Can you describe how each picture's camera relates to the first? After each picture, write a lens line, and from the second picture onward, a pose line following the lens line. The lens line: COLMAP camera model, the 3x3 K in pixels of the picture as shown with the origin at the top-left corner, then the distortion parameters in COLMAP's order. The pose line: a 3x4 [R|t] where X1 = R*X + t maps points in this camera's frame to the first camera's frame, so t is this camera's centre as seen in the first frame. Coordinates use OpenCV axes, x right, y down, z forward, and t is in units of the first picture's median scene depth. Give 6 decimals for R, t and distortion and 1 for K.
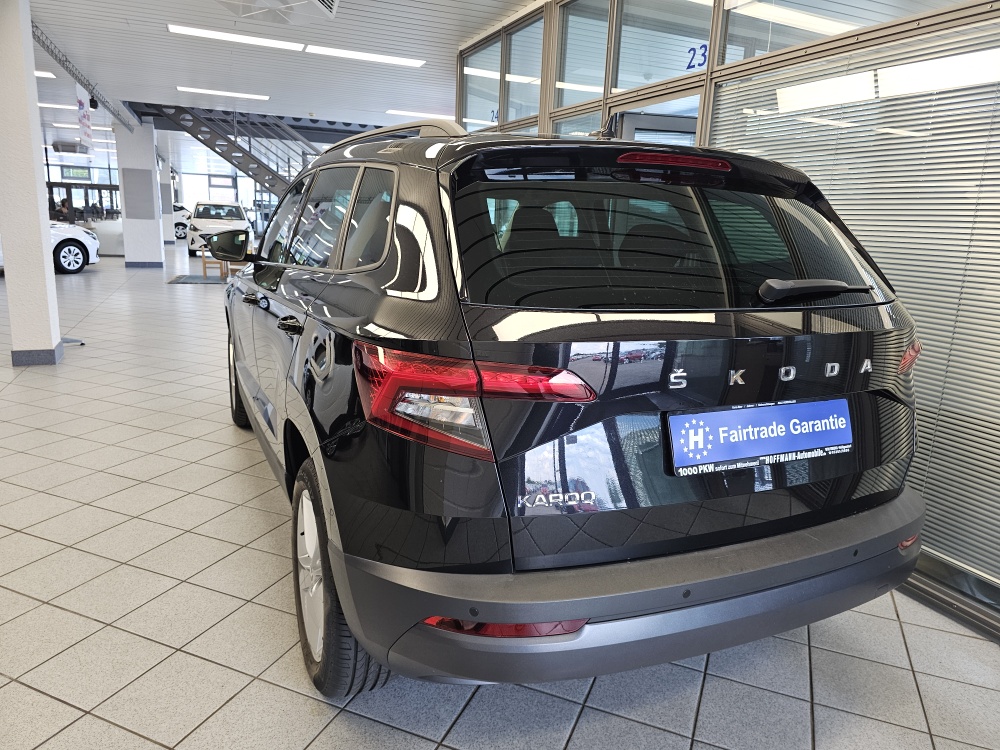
lens RADIAL K [[699.3, 0, 511.8], [0, 699.3, 369.0], [0, 0, 1]] dist [0.004303, 0.002809]
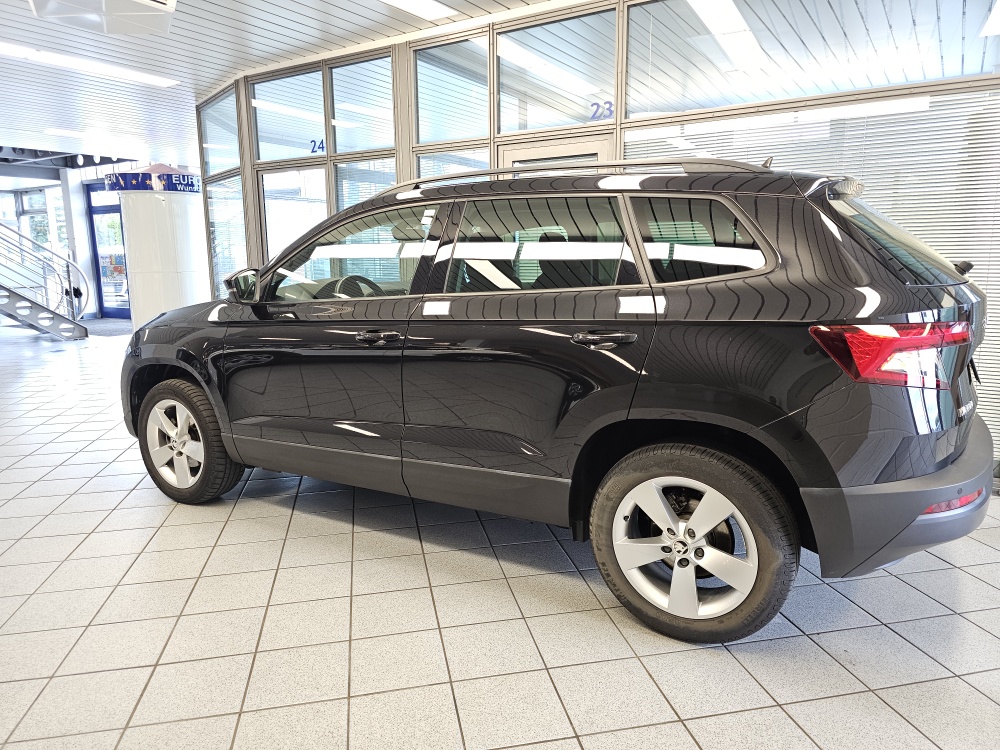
lens RADIAL K [[699.3, 0, 511.8], [0, 699.3, 369.0], [0, 0, 1]] dist [0.004303, 0.002809]
pose [[0.827312, -0.140207, 0.543963, -0.164486], [0.160772, 0.986942, 0.009868, -0.007937], [-0.538244, 0.079290, 0.839051, 0.021005]]
